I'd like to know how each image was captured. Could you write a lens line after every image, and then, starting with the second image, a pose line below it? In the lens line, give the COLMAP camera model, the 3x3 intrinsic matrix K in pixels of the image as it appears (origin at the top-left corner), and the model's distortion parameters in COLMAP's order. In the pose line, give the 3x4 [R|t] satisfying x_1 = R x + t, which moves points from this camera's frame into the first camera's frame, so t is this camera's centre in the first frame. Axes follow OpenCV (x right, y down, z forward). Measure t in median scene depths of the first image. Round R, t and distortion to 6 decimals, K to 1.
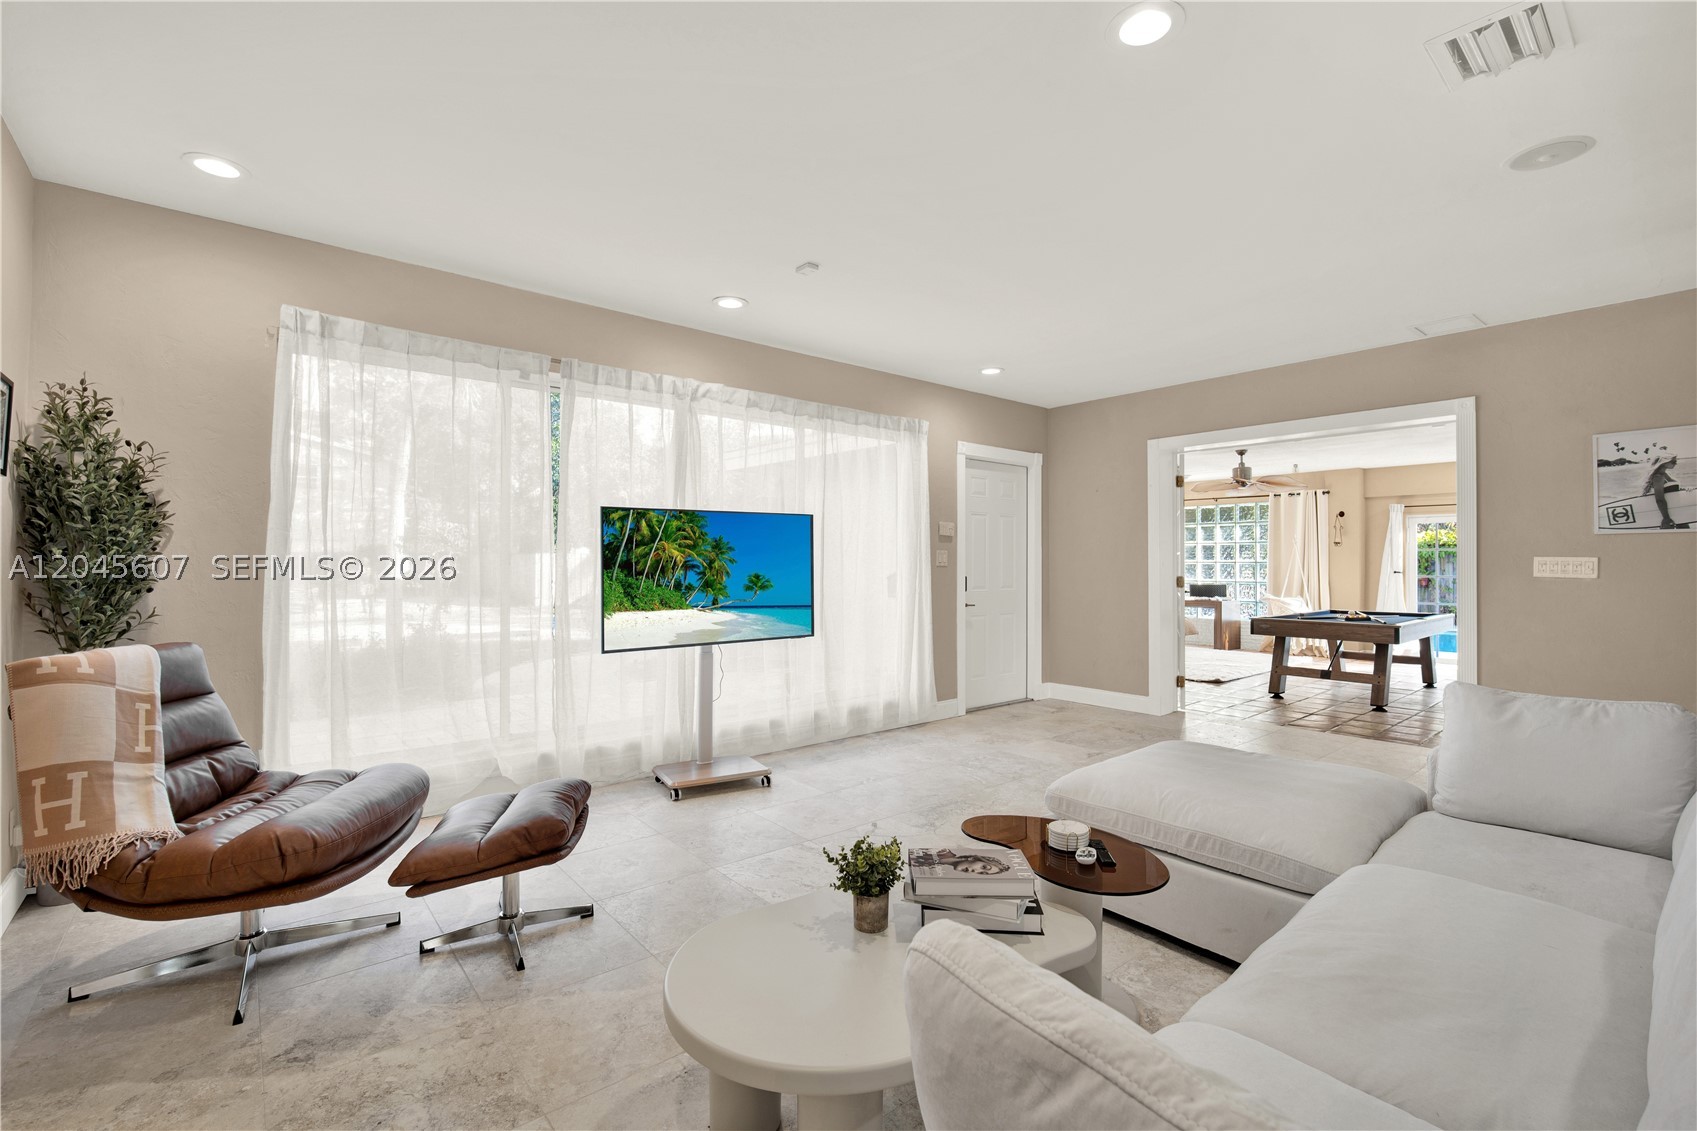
lens RADIAL K [[744.4, 0, 861.2], [0, 744.4, 559.8], [0, 0, 1]] dist [-0.004650, 0.000012]
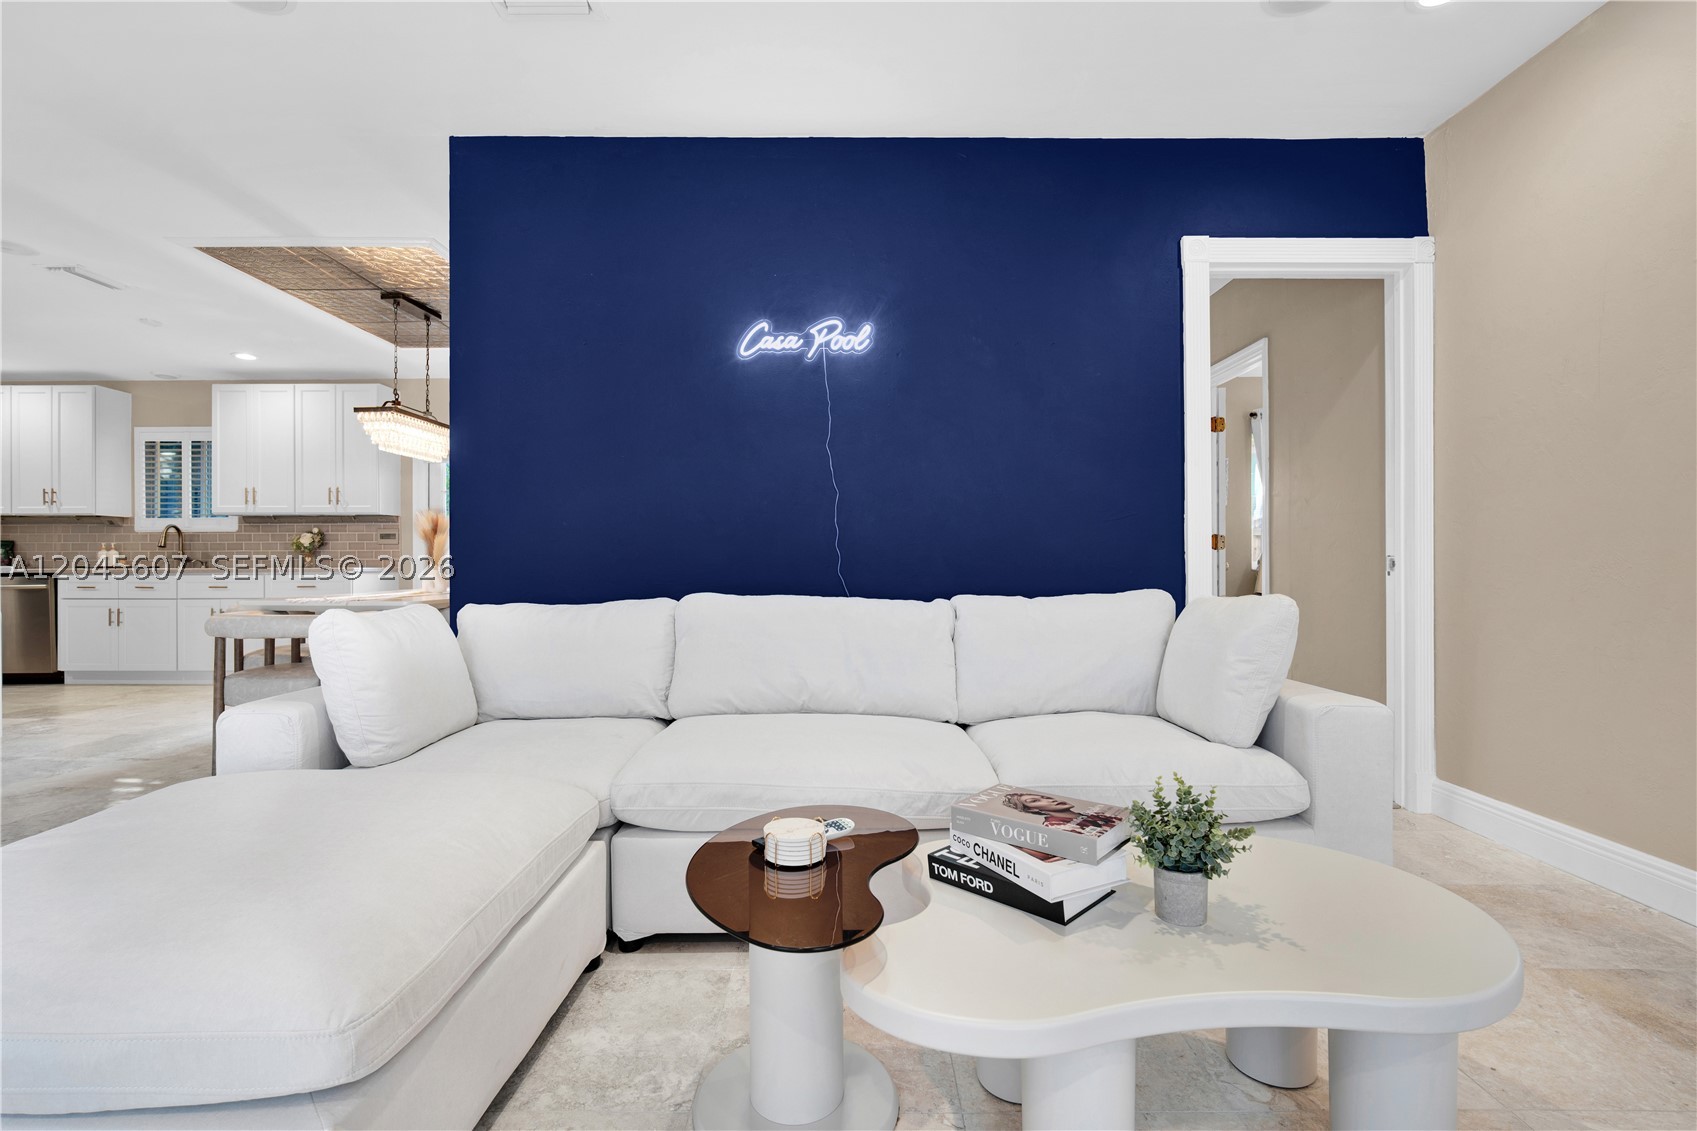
lens RADIAL K [[764.8, 0, 848.5], [0, 764.8, 565.5], [0, 0, 1]] dist [-0.008958, 0.000453]
pose [[-0.756603, -0.000303, 0.653874, -0.090967], [-0.002490, 0.999994, -0.002418, 0.066690], [-0.653869, -0.003457, -0.756599, 0.722168]]
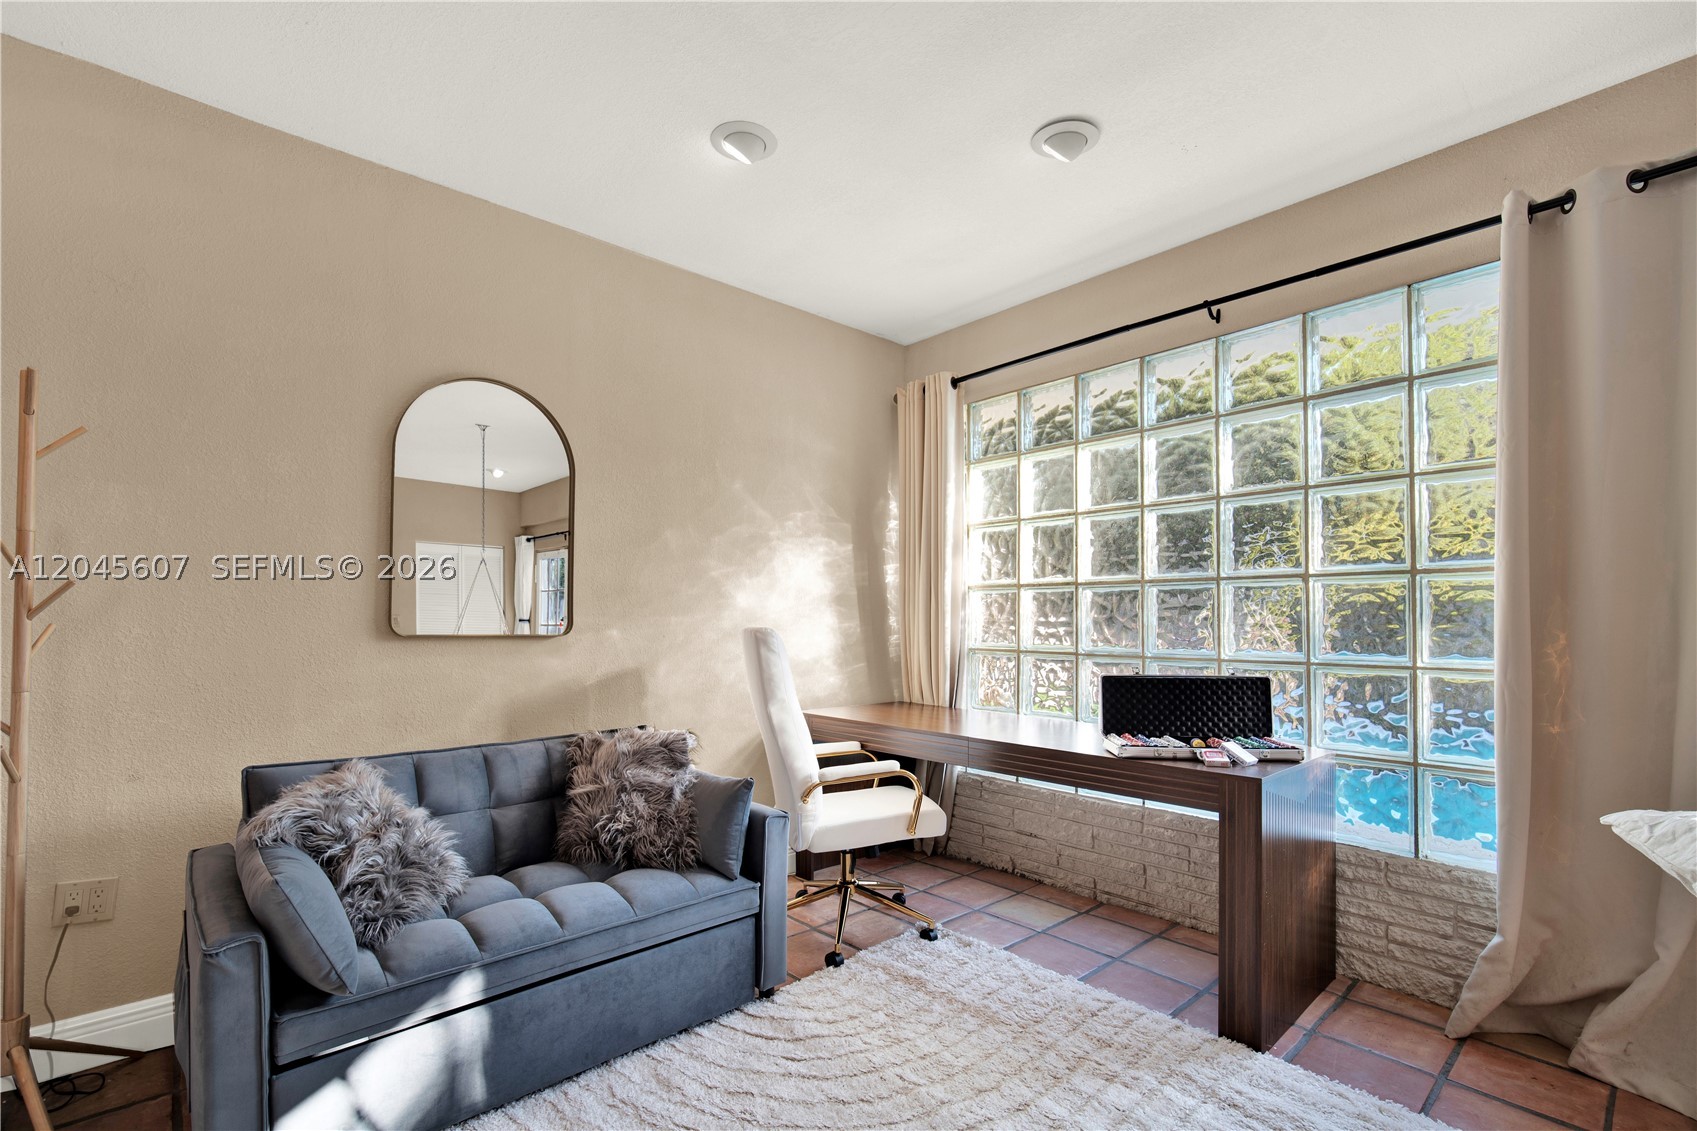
lens RADIAL K [[757.0, 0, 844.1], [0, 757.0, 603.4], [0, 0, 1]] dist [-0.001107, 0.000055]
pose [[0.999704, -0.001236, 0.024289, 1.048142], [0.001596, 0.999889, -0.014806, 0.042346], [-0.024268, 0.014840, 0.999595, 2.264796]]
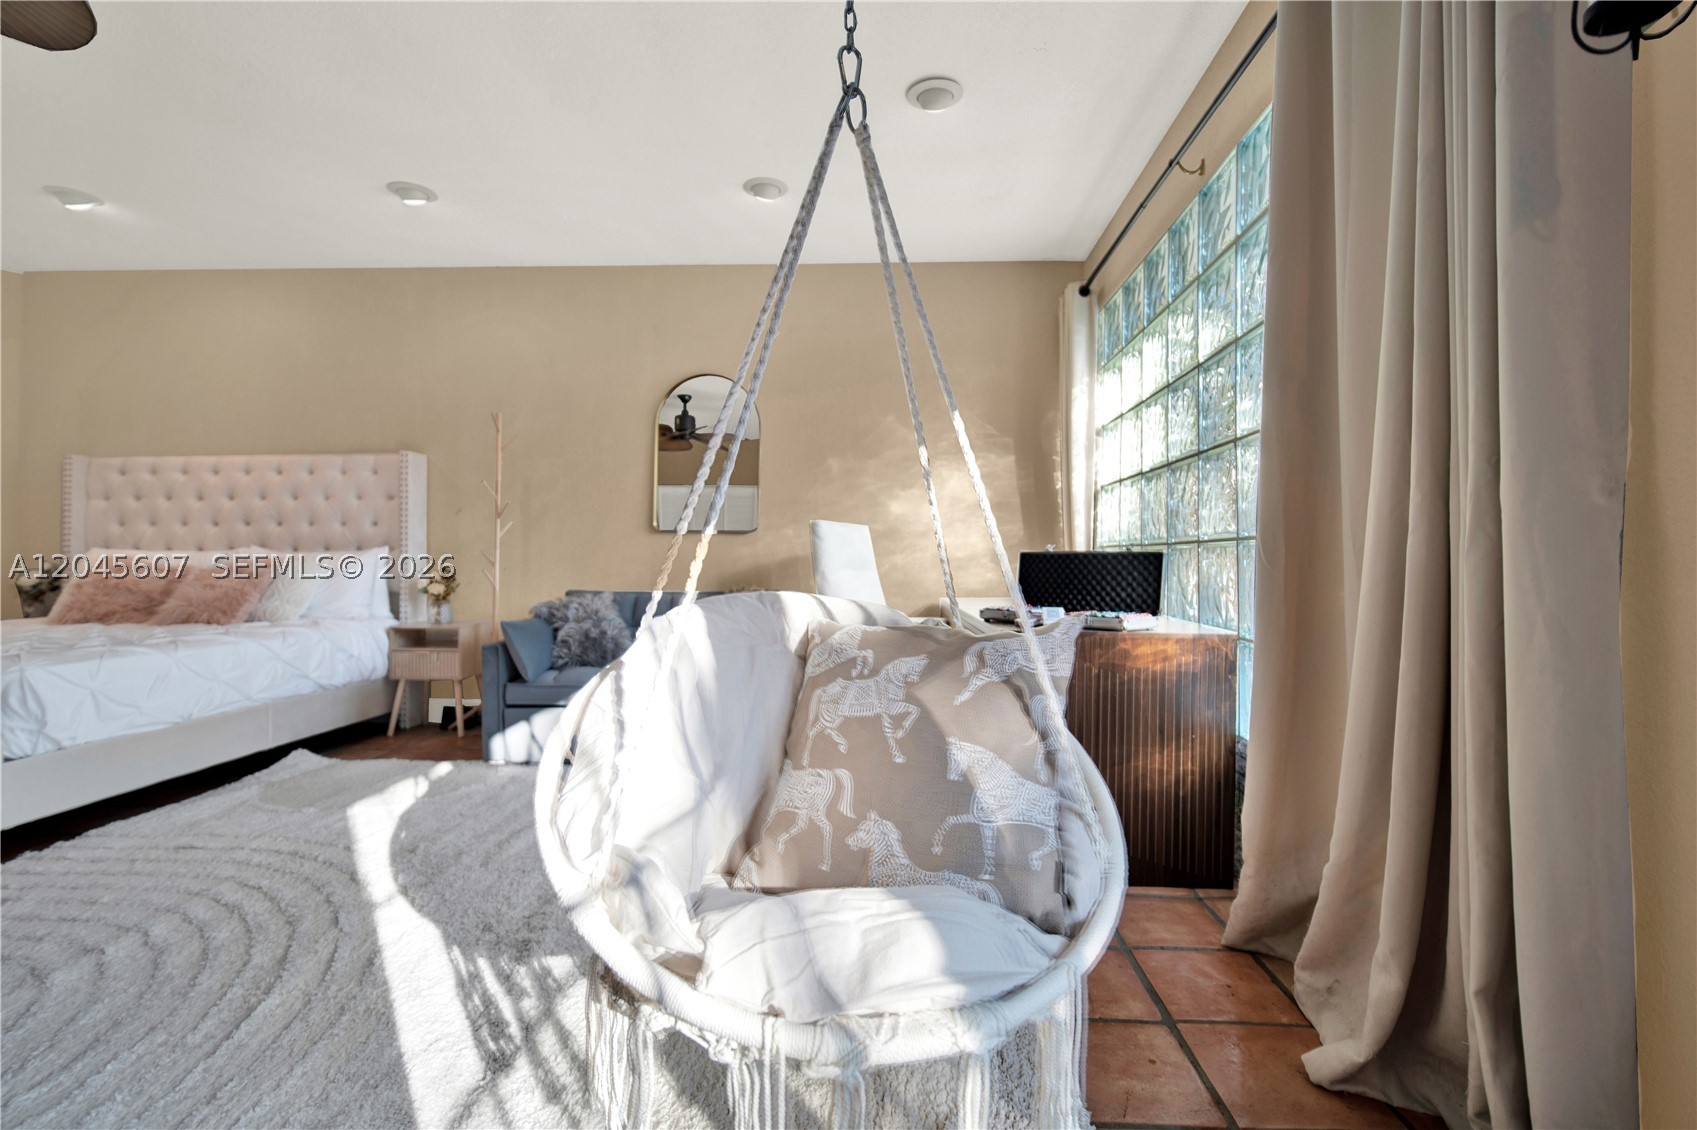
lens RADIAL K [[744.4, 0, 861.2], [0, 744.4, 559.3], [0, 0, 1]] dist [-0.004650, 0.000012]
pose [[0.733821, -0.003722, -0.679332, 1.652238], [0.002073, 0.999993, -0.003240, 0.103821], [0.679339, 0.000969, 0.733824, 2.300886]]
